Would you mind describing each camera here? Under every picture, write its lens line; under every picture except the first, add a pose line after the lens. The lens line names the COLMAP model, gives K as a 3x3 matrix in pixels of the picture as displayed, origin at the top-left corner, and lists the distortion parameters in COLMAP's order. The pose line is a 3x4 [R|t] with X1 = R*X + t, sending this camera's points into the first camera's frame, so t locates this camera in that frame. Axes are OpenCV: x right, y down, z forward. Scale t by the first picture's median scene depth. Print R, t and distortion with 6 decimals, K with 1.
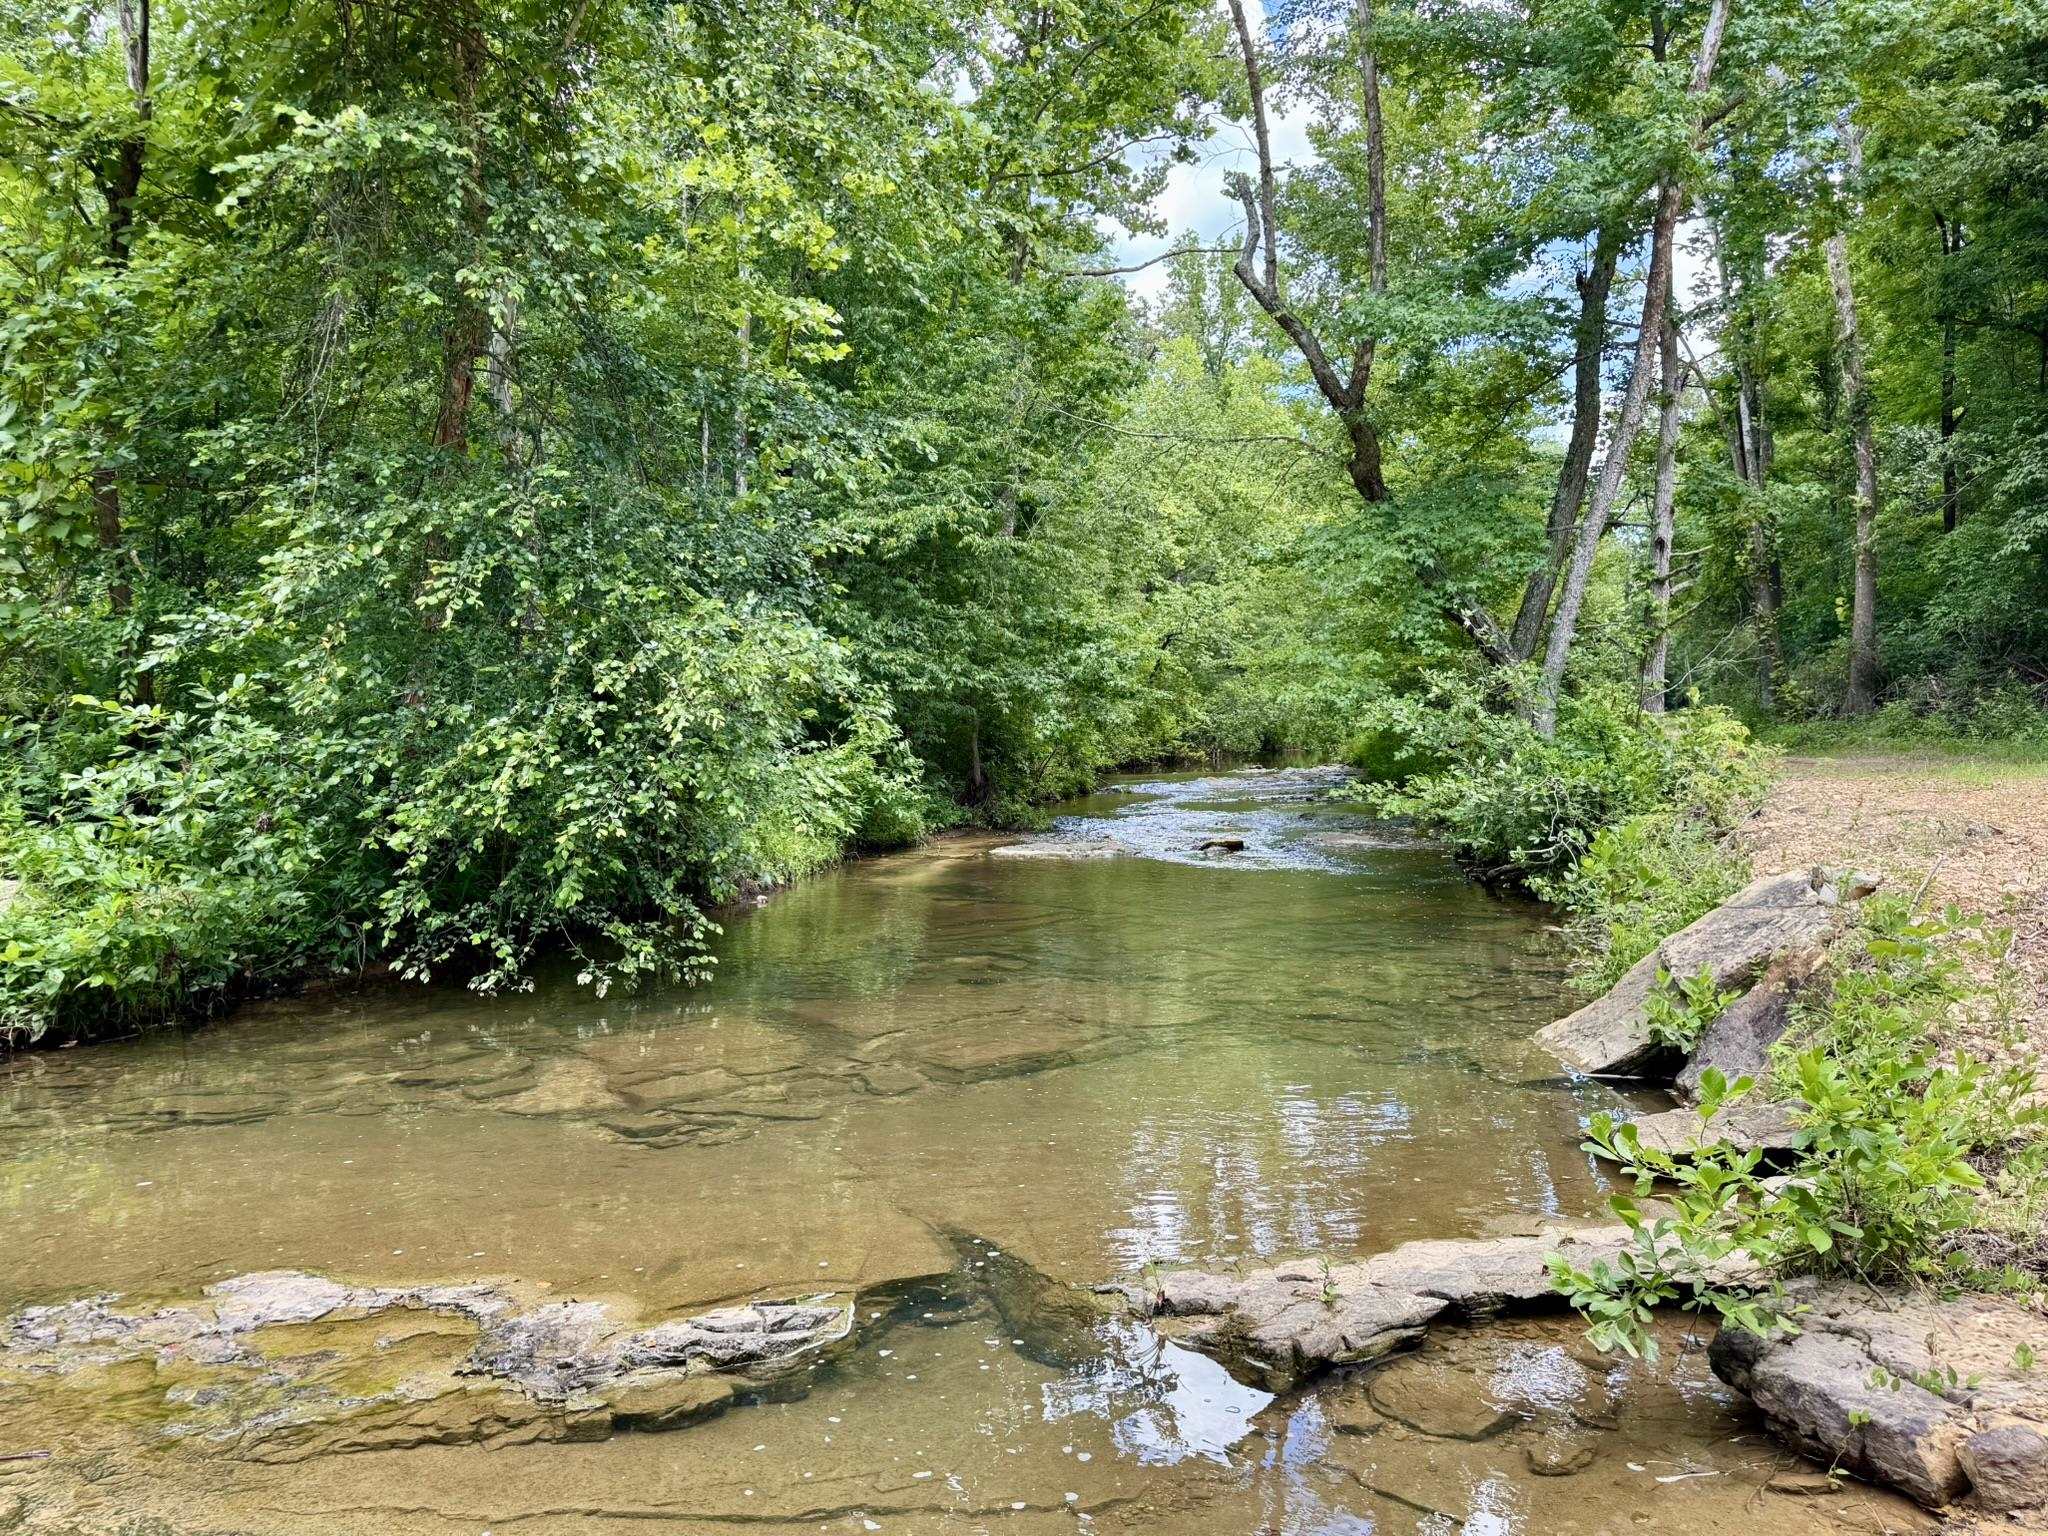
lens RADIAL K [[1393.2, 0, 1008.7], [0, 1393.2, 786.0], [0, 0, 1]] dist [0.020293, -0.031807]
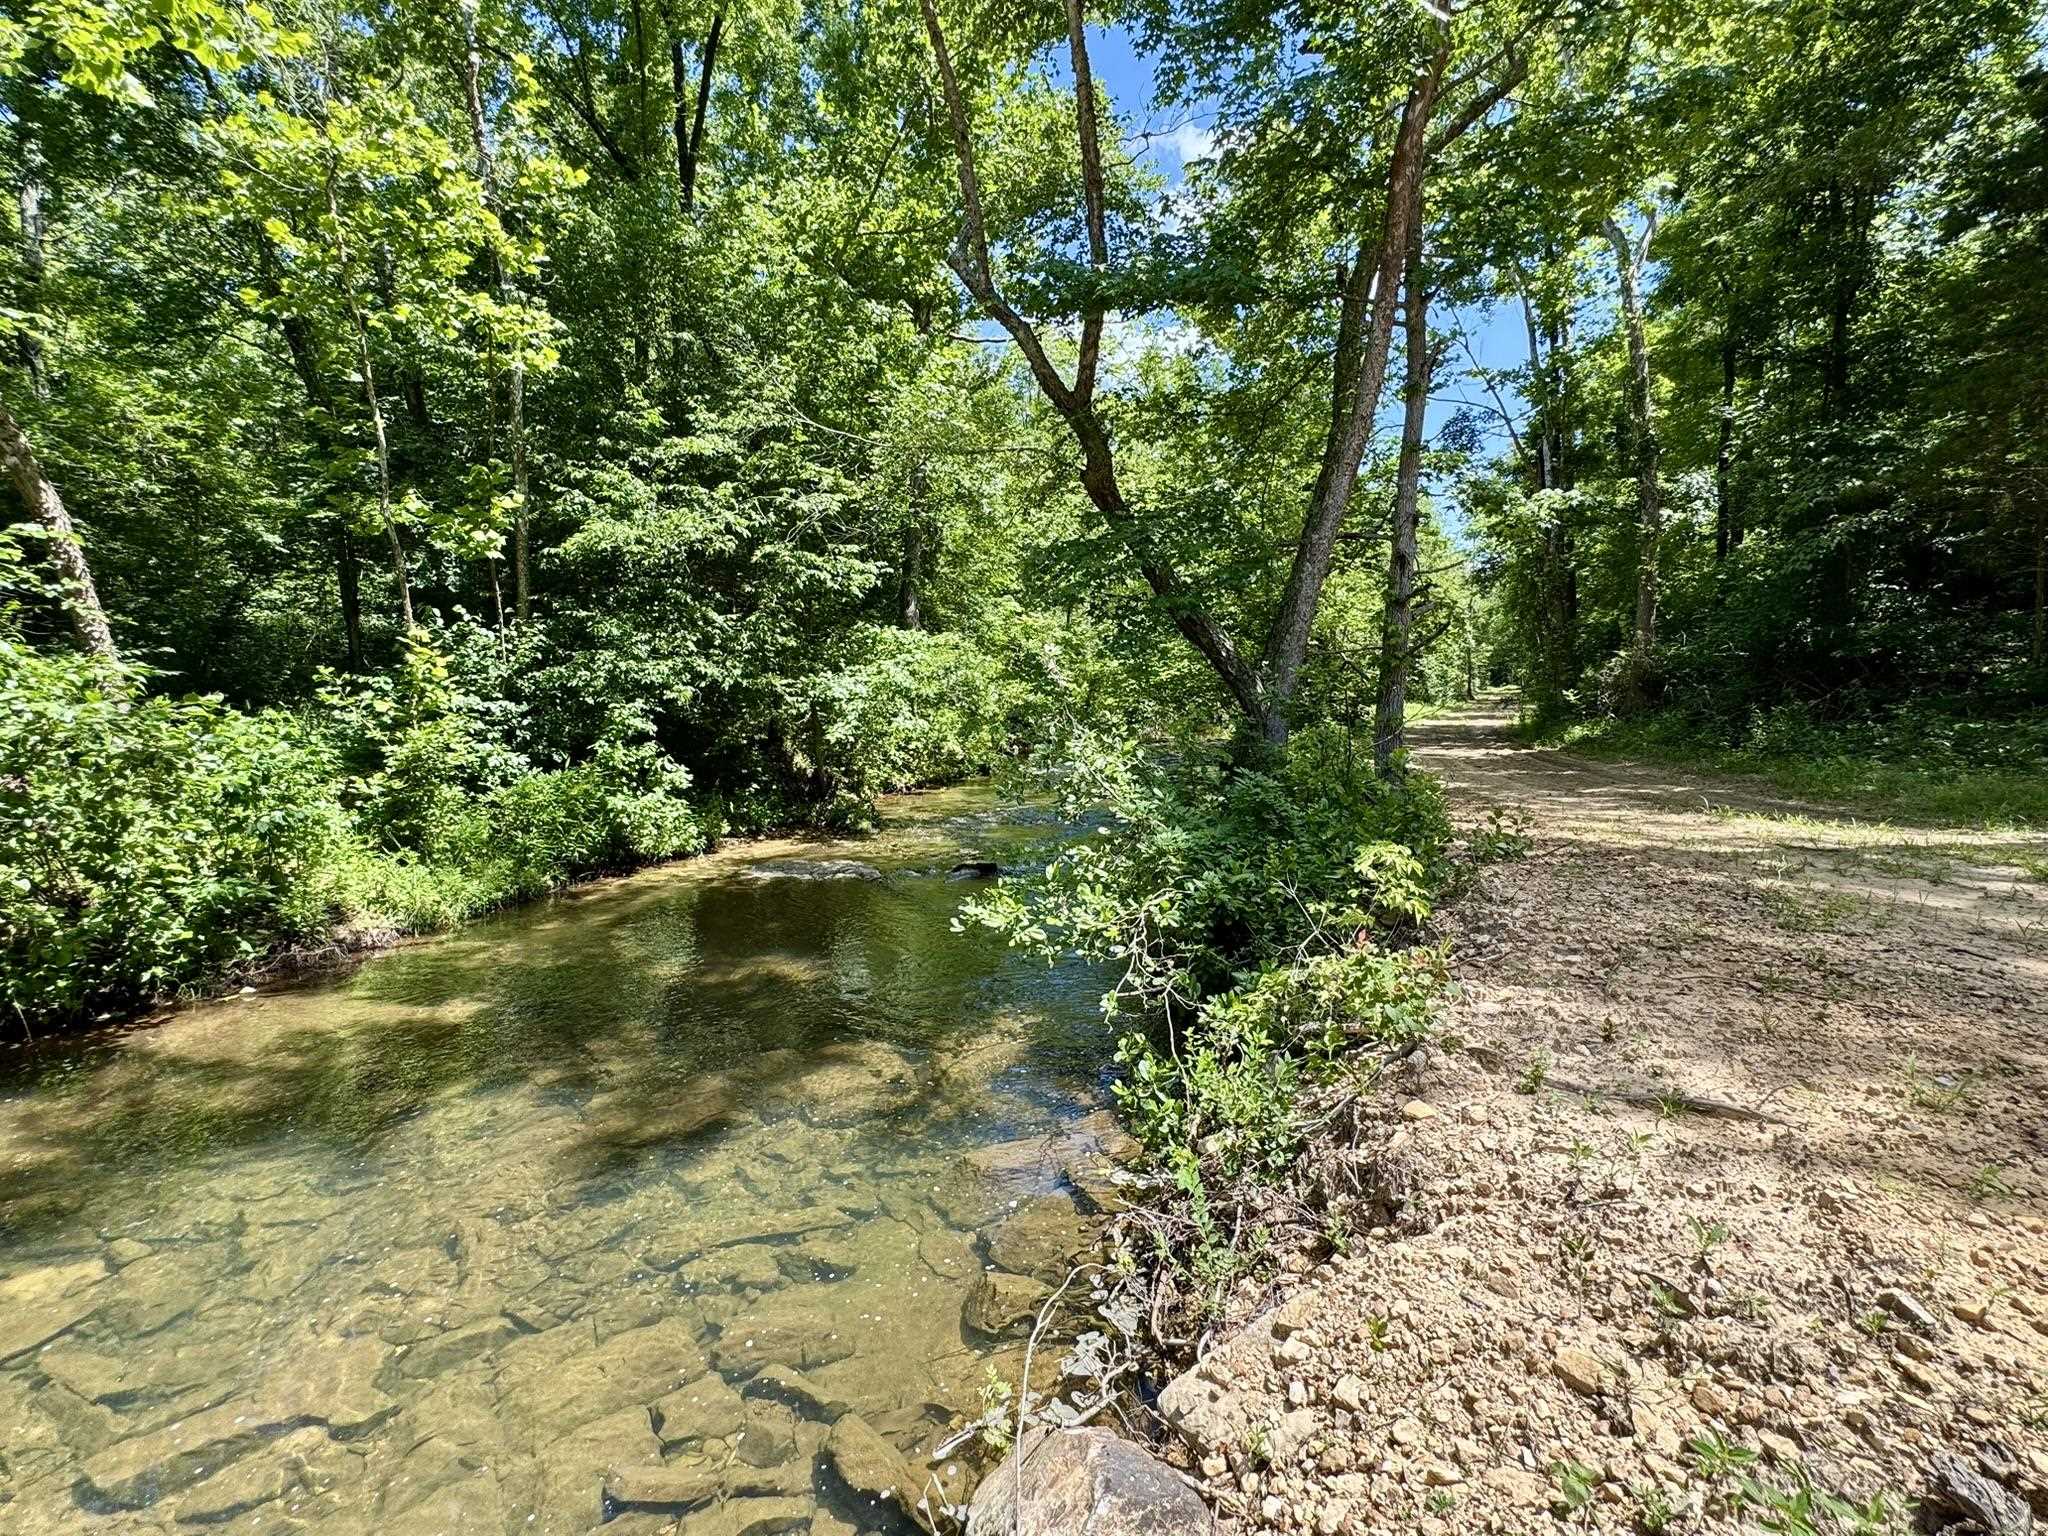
lens RADIAL K [[932.4, 0, 1027.4], [0, 932.4, 753.8], [0, 0, 1]] dist [-0.005866, -0.000546]
pose [[0.999217, 0.015763, -0.036297, 0.241614], [-0.014743, 0.999494, 0.028200, -0.061788], [0.036724, -0.027643, 0.998943, 0.384618]]
